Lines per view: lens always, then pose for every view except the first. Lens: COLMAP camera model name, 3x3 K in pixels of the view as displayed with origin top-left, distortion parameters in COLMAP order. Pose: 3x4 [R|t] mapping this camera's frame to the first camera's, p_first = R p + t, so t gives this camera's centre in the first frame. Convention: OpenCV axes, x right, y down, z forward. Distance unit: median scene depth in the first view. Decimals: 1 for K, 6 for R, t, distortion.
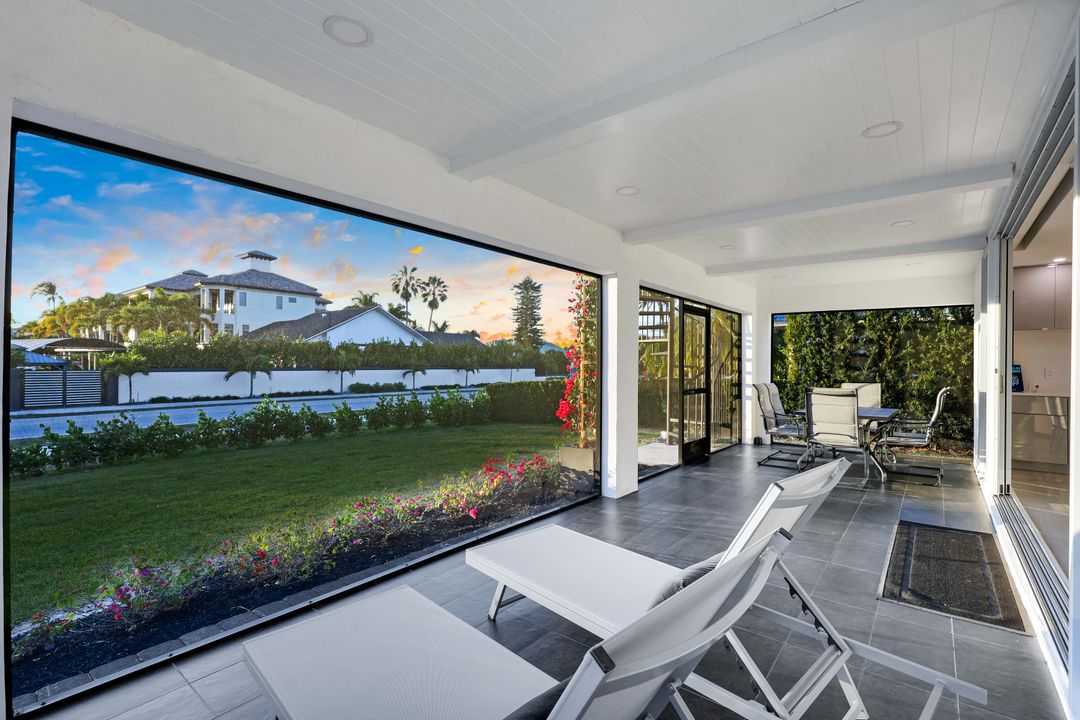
lens RADIAL K [[498.9, 0, 540.7], [0, 498.9, 363.0], [0, 0, 1]] dist [-0.002082, -0.000180]
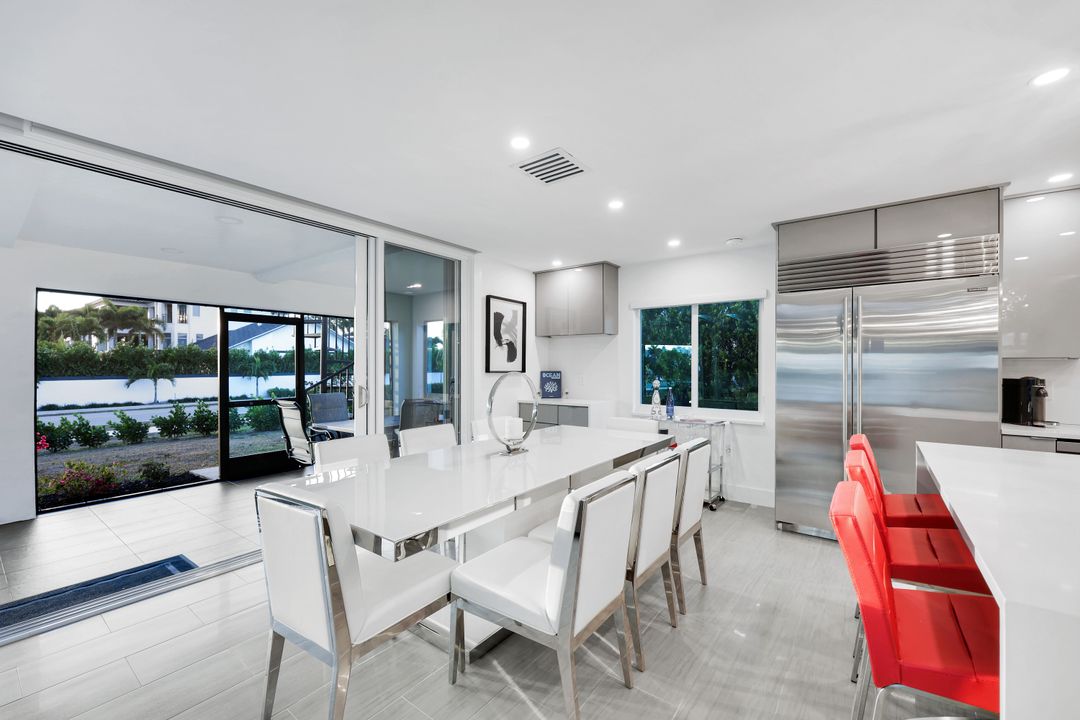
lens RADIAL K [[439.1, 0, 538.4], [0, 439.1, 367.2], [0, 0, 1]] dist [-0.000510, -0.000935]
pose [[0.998963, -0.009593, 0.044497, 0.165481], [0.009385, 0.999944, 0.004868, -0.003323], [-0.044541, -0.004445, 0.998998, 0.035442]]
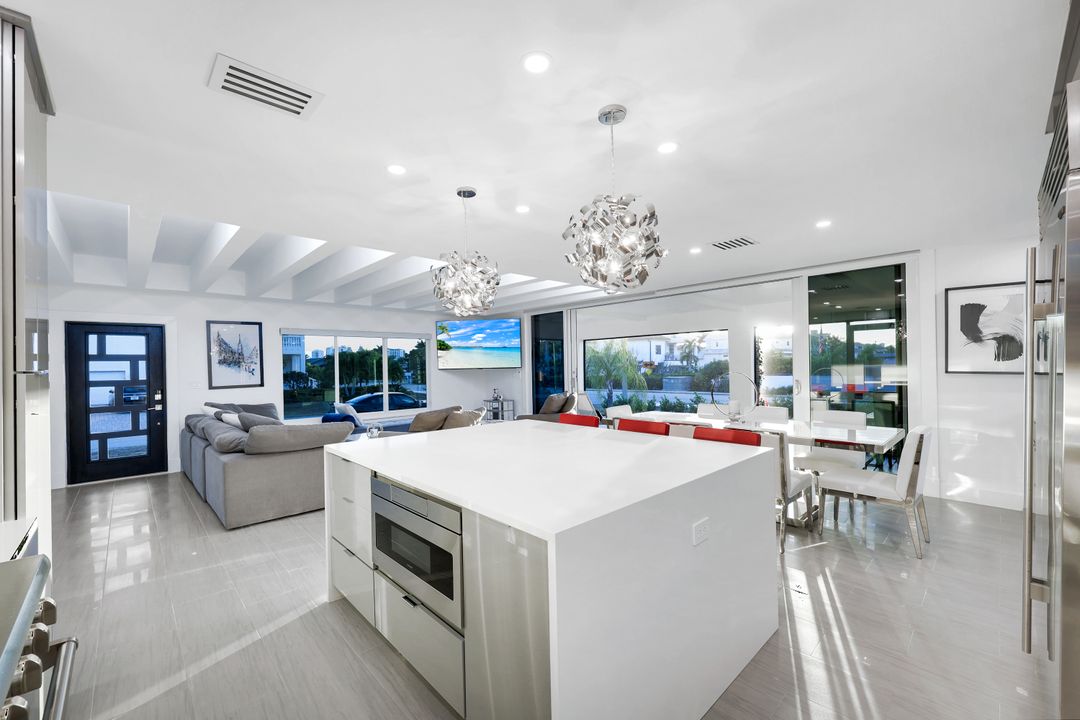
lens RADIAL K [[439.1, 0, 535.8], [0, 439.1, 366.4], [0, 0, 1]] dist [-0.000510, -0.000935]
pose [[-0.126686, -0.005580, -0.991927, 0.294663], [0.014101, 0.999873, -0.007426, -0.003765], [0.991843, -0.014928, -0.126591, 0.072864]]
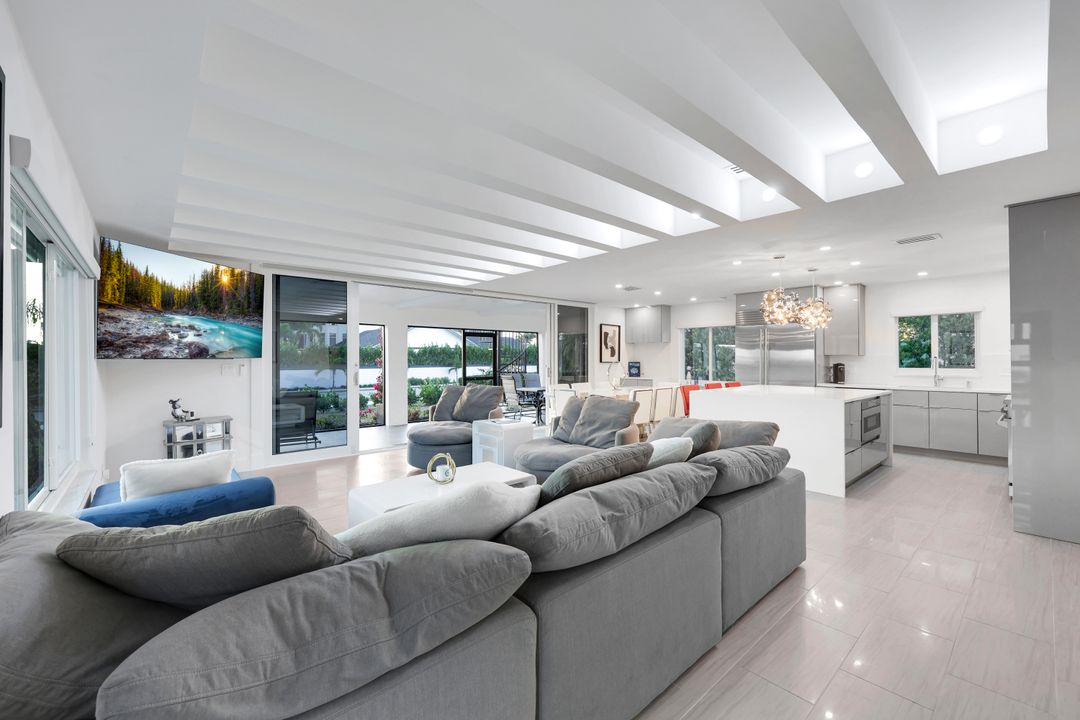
lens RADIAL K [[439.1, 0, 542.9], [0, 439.1, 357.2], [0, 0, 1]] dist [-0.000510, -0.000935]
pose [[0.988108, -0.012117, -0.153280, 0.161925], [0.011389, 0.999919, -0.005625, -0.003264], [0.153336, 0.003813, 0.988167, -0.103205]]
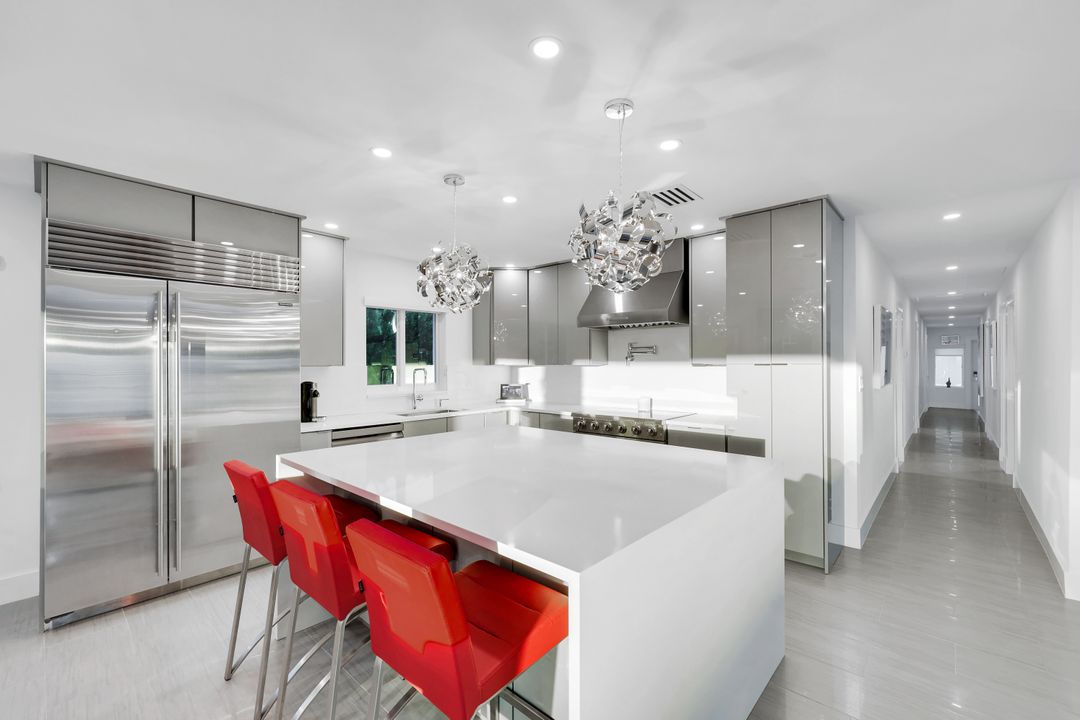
lens RADIAL K [[456.9, 0, 536.1], [0, 456.9, 353.9], [0, 0, 1]] dist [-0.001499, 0.000150]
pose [[0.051274, 0.014627, 0.998578, 0.159932], [-0.003982, 0.999888, -0.014442, -0.005205], [-0.998677, -0.003236, 0.051326, 0.057634]]
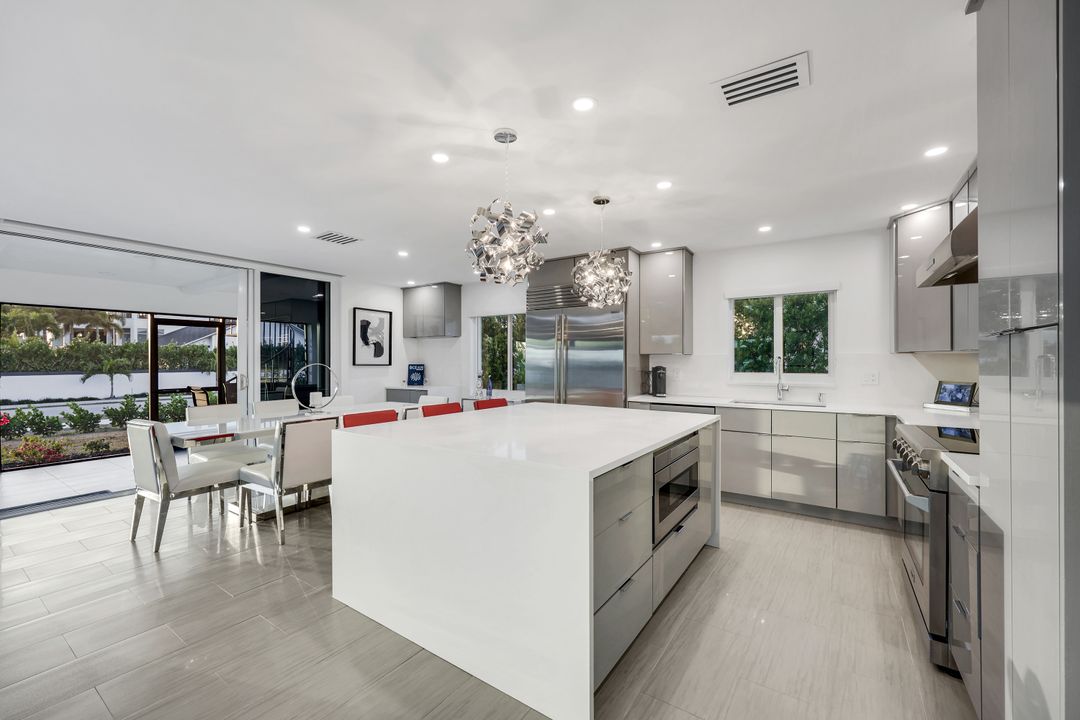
lens RADIAL K [[439.1, 0, 535.6], [0, 439.1, 362.5], [0, 0, 1]] dist [-0.000510, -0.000935]
pose [[0.995929, -0.010866, 0.089482, 0.214842], [0.010452, 0.999932, 0.005092, -0.002407], [-0.089531, -0.004136, 0.995975, -0.016319]]
